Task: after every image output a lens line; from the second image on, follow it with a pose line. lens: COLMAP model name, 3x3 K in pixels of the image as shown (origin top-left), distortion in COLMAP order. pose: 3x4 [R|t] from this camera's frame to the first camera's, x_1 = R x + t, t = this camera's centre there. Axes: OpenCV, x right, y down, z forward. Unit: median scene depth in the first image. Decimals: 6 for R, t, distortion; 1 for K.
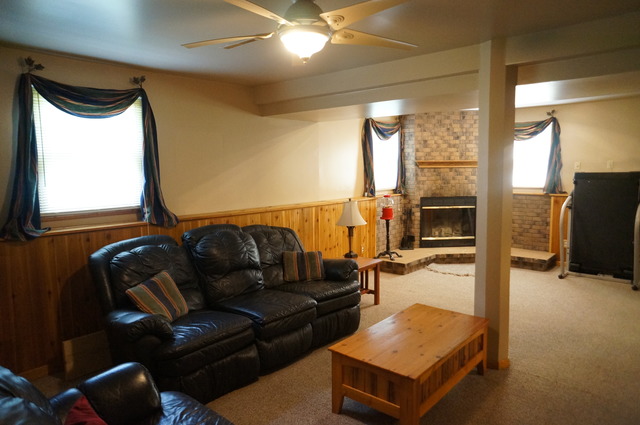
lens RADIAL K [[432.2, 0, 317.1], [0, 432.2, 211.3], [0, 0, 1]] dist [-0.066115, 0.093295]
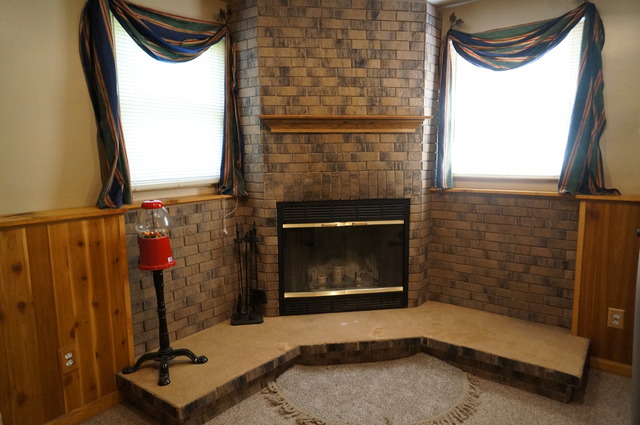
lens RADIAL K [[432.2, 0, 317.1], [0, 432.2, 211.3], [0, 0, 1]] dist [-0.066115, 0.093295]
pose [[0.997352, -0.009354, 0.072122, 0.250704], [0.007329, 0.999573, 0.028291, -0.035511], [-0.072356, -0.027688, 0.996994, 0.570332]]
